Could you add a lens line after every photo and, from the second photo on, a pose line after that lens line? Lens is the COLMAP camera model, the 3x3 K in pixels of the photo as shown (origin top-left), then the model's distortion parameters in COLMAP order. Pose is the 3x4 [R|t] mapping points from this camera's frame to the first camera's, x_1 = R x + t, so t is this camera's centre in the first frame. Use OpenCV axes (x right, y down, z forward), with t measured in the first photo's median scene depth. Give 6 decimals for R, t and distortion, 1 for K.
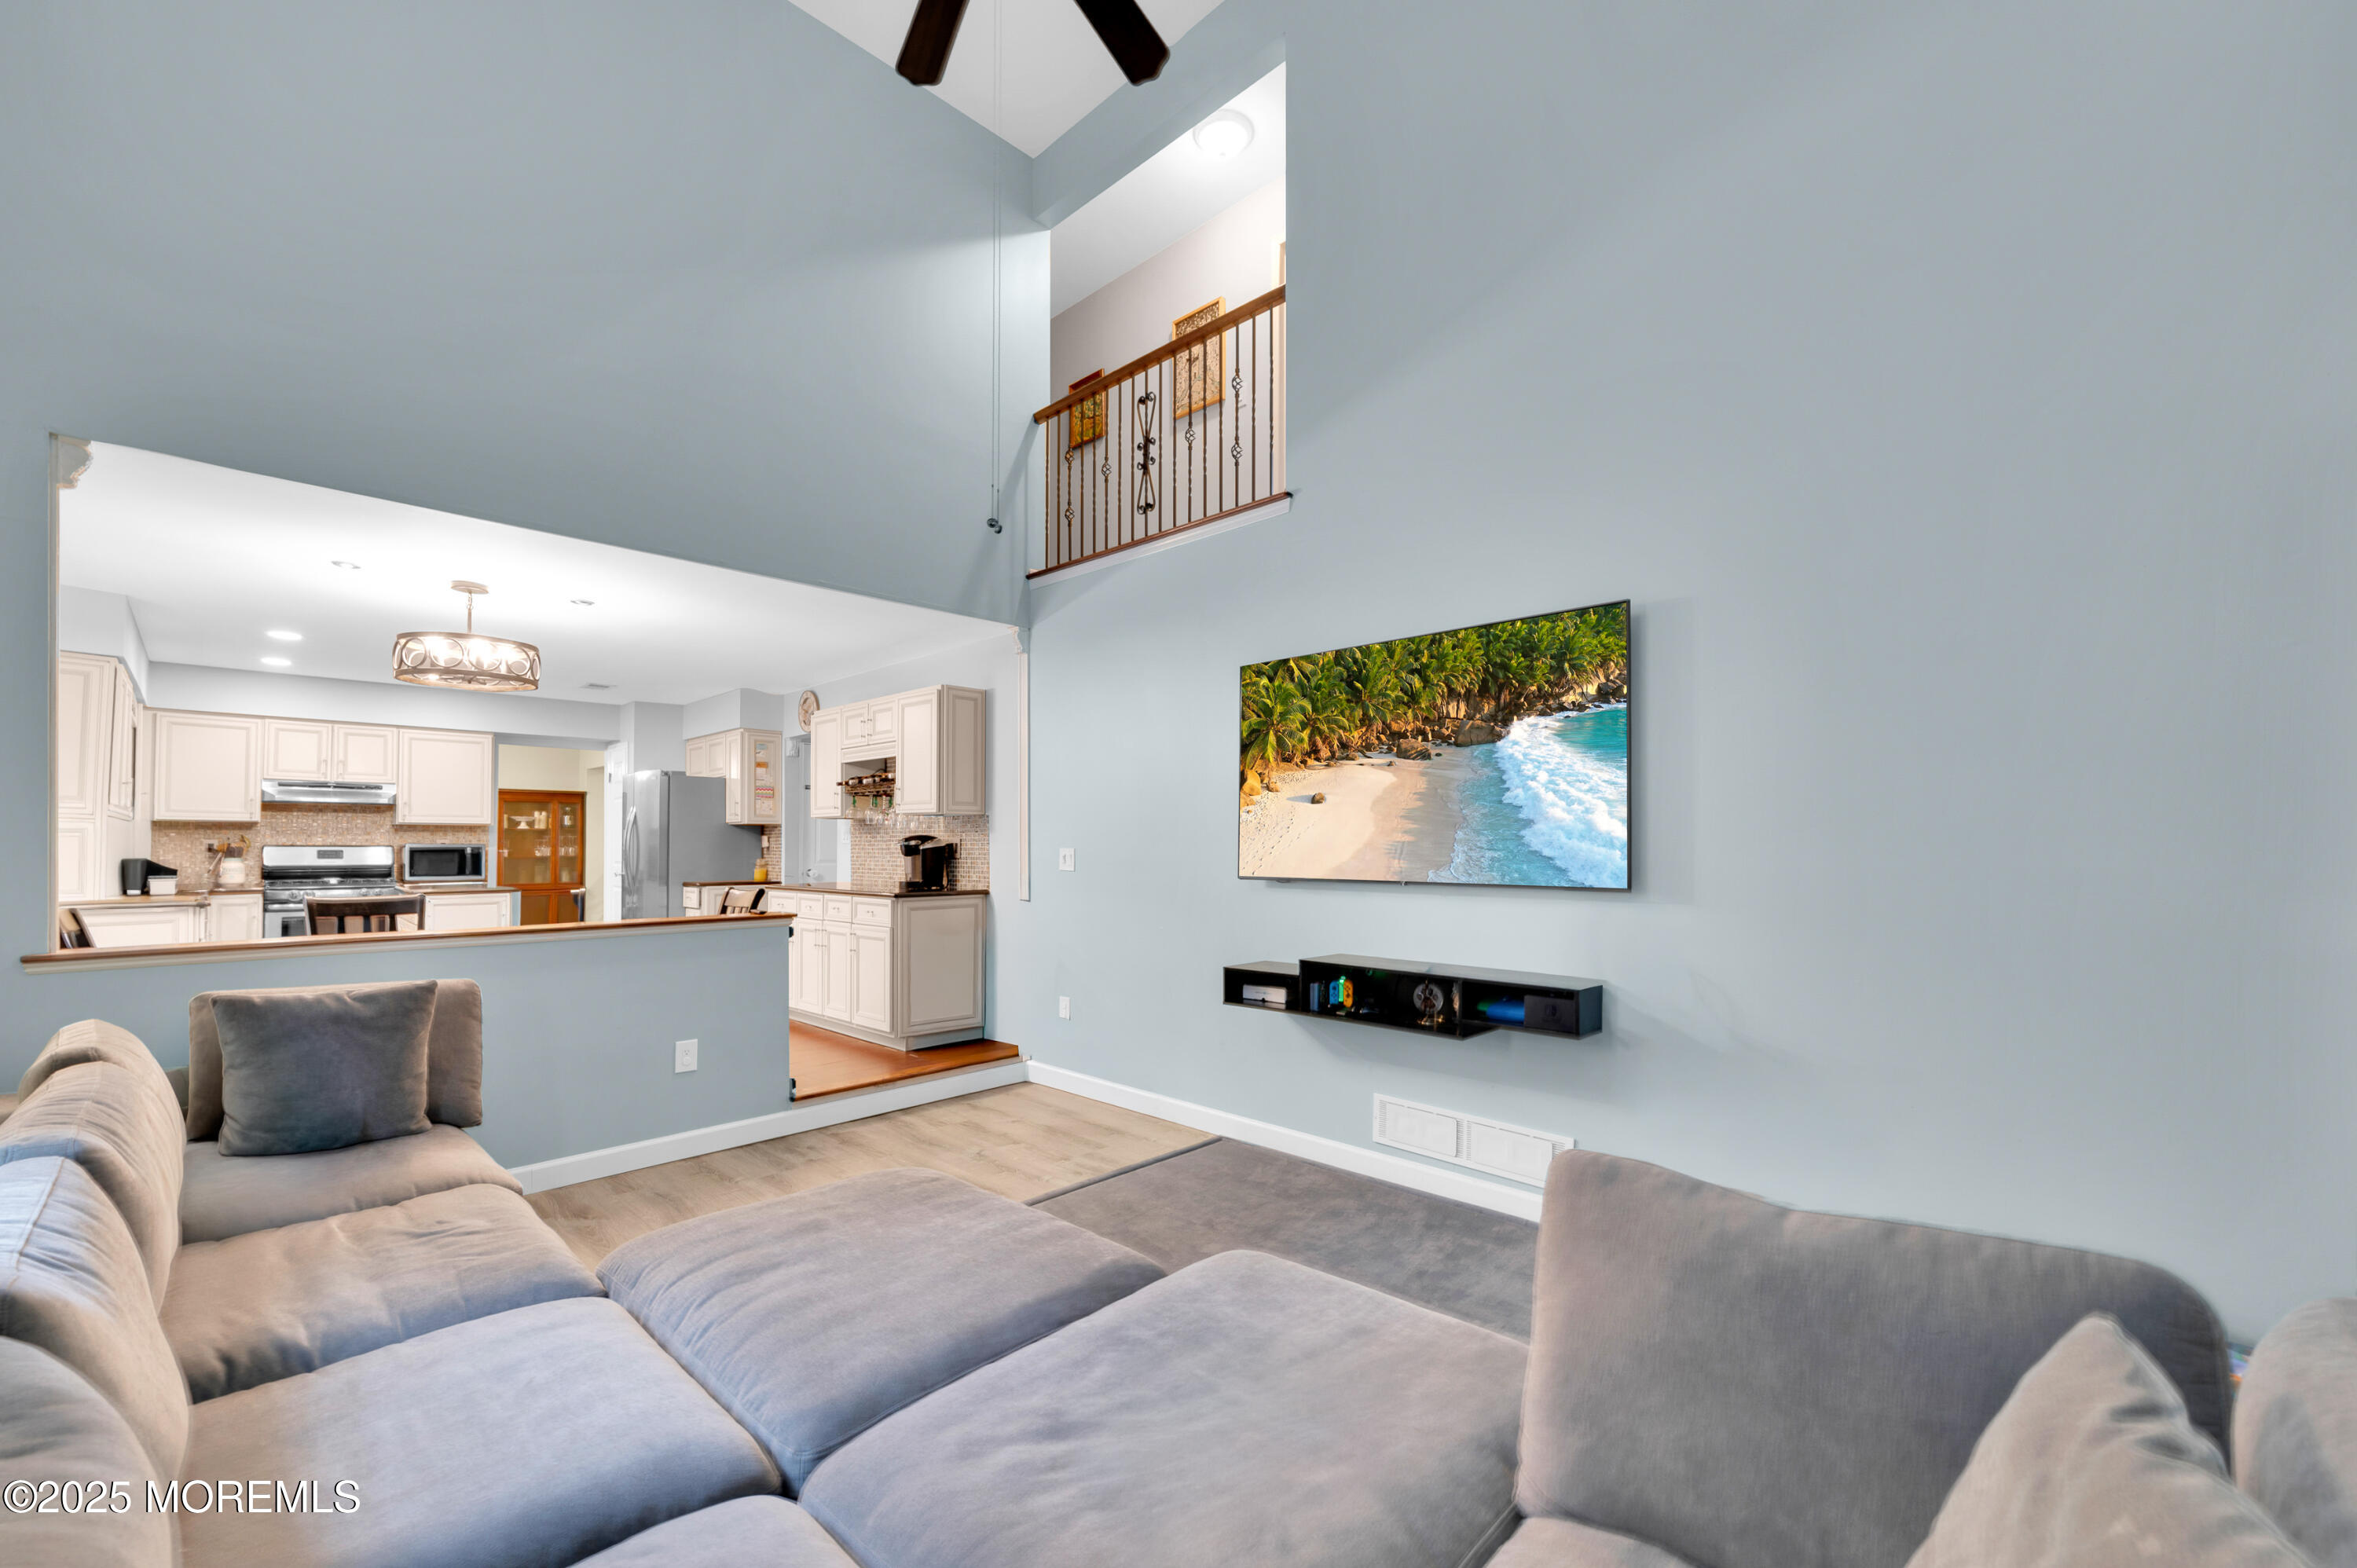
lens RADIAL K [[926.2, 0, 1088.9], [0, 926.2, 828.3], [0, 0, 1]] dist [-0.001984, -0.000169]
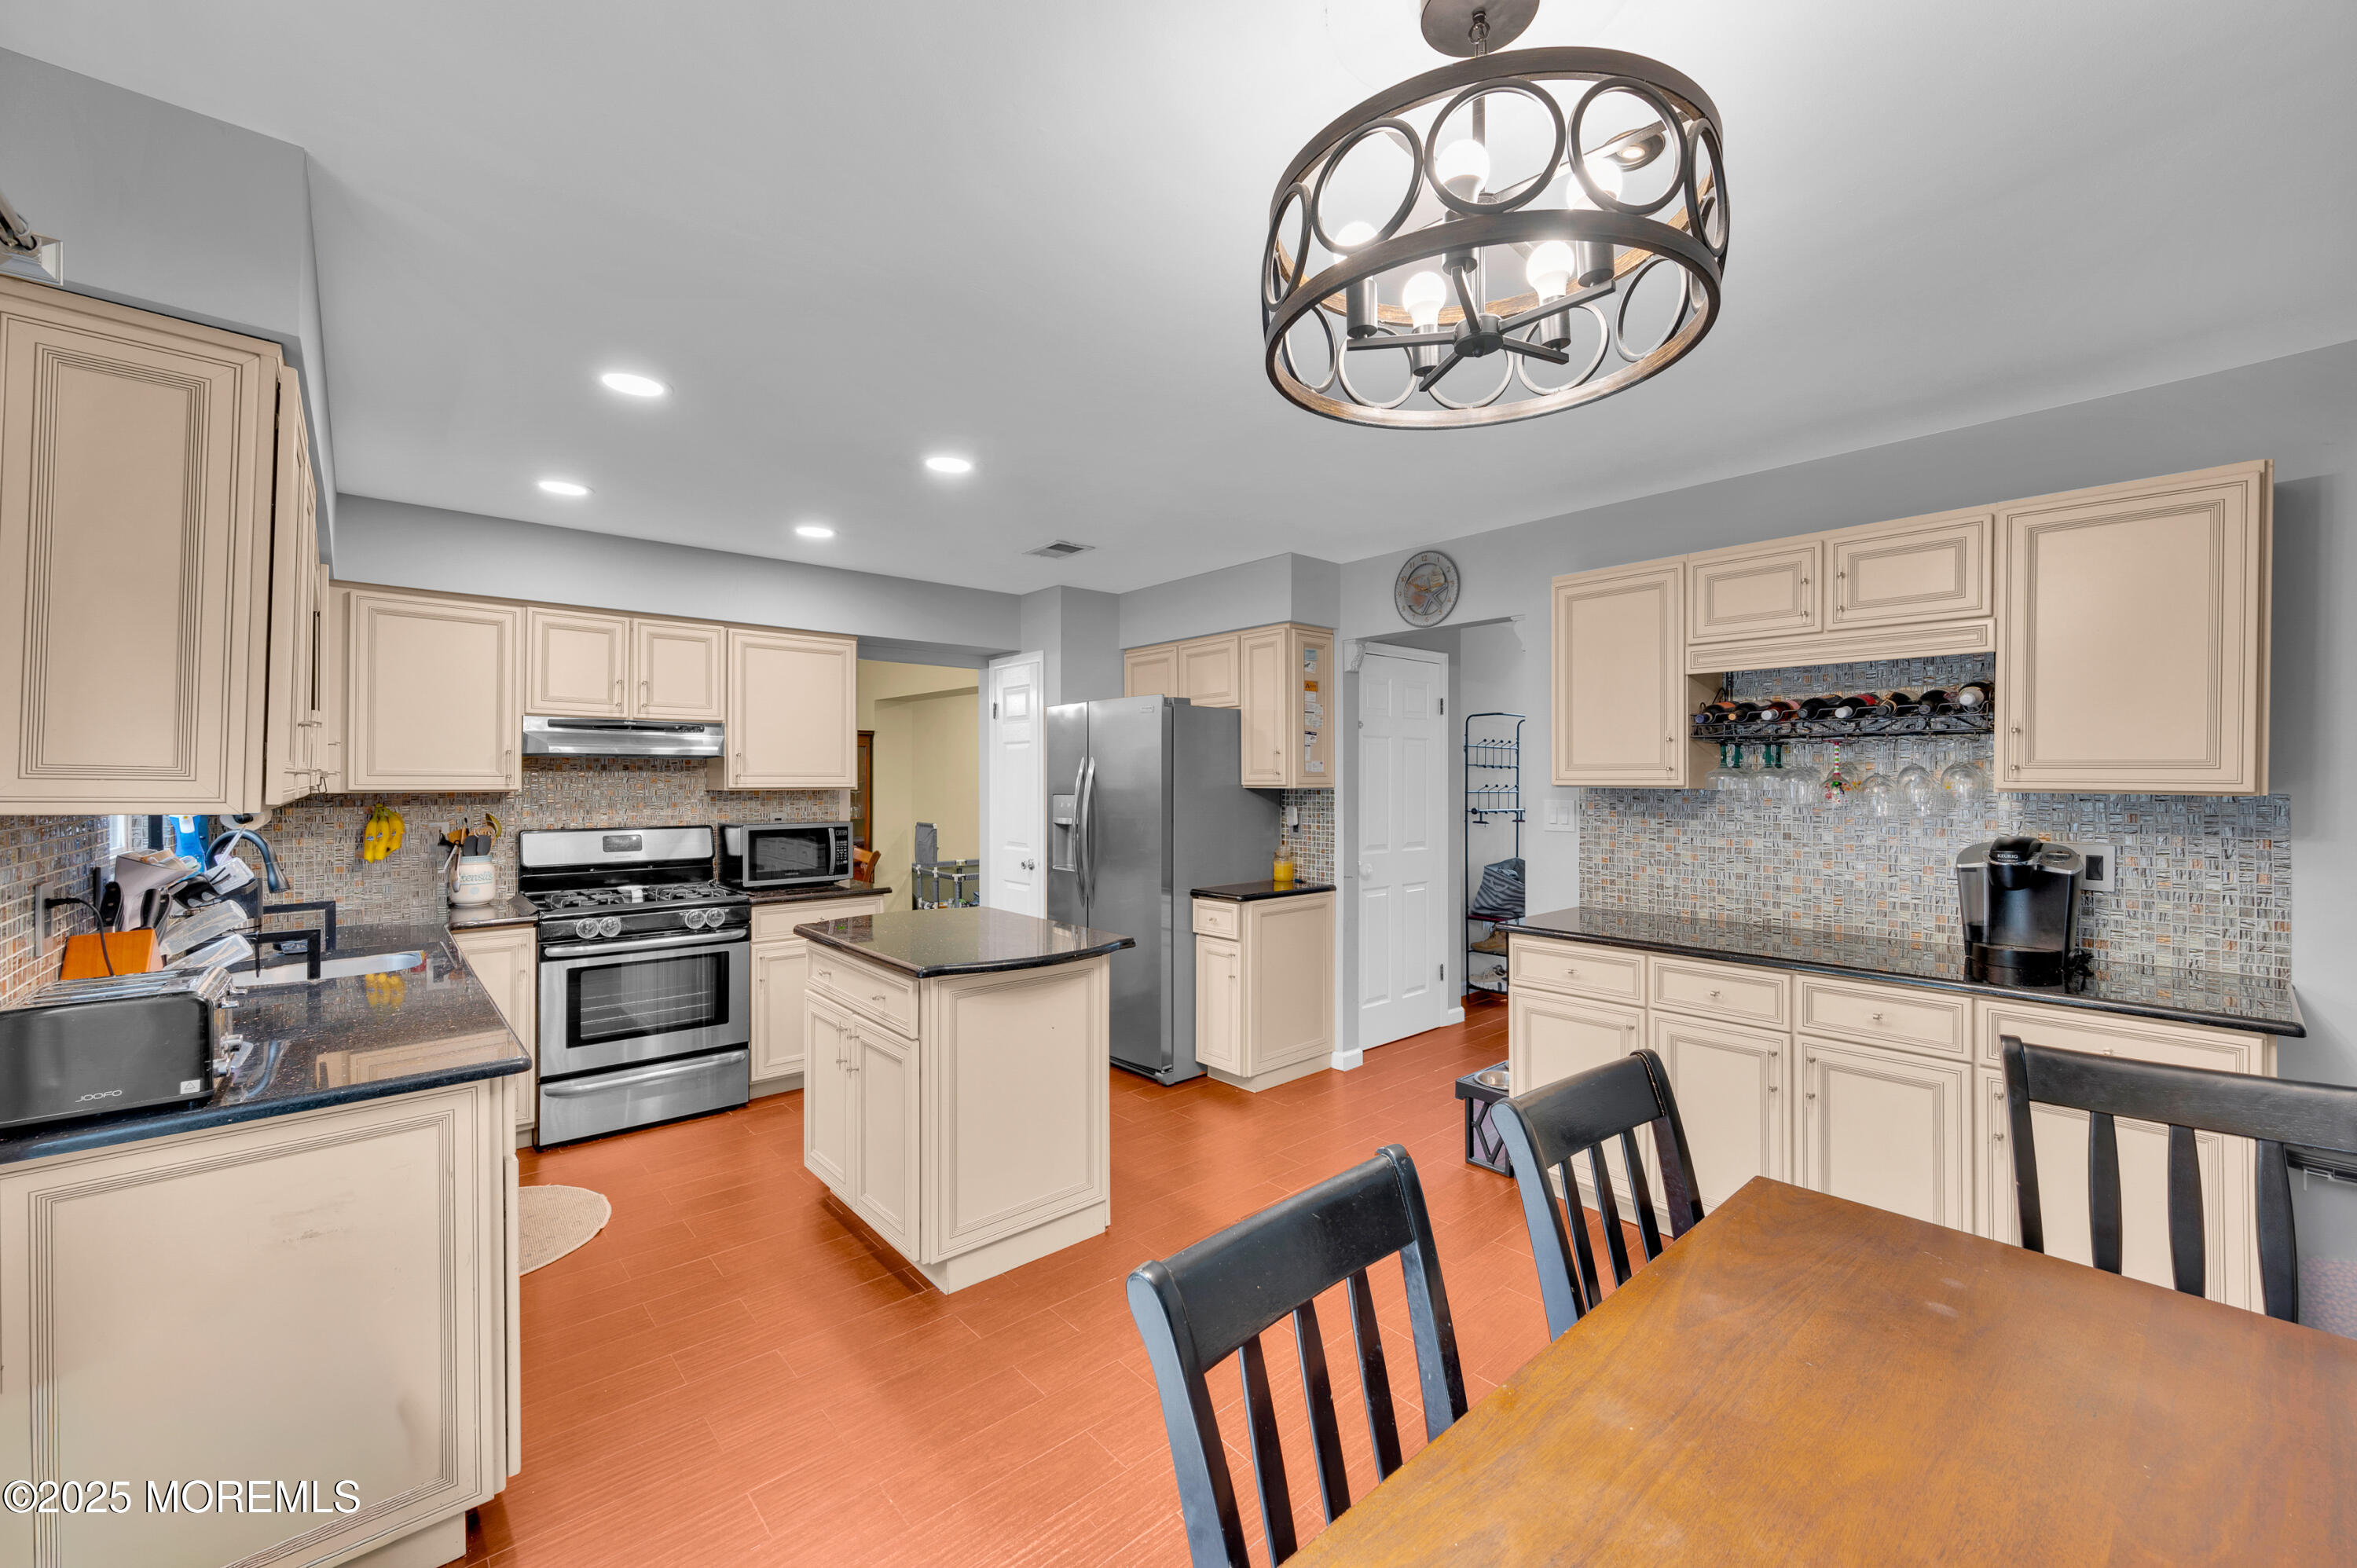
lens RADIAL K [[926.2, 0, 1113.6], [0, 926.2, 776.5], [0, 0, 1]] dist [-0.001984, -0.000169]
pose [[0.996979, 0.000394, -0.077676, -0.467641], [0.000700, 0.999901, 0.014052, -0.022028], [0.077673, -0.014064, 0.996880, 0.443403]]
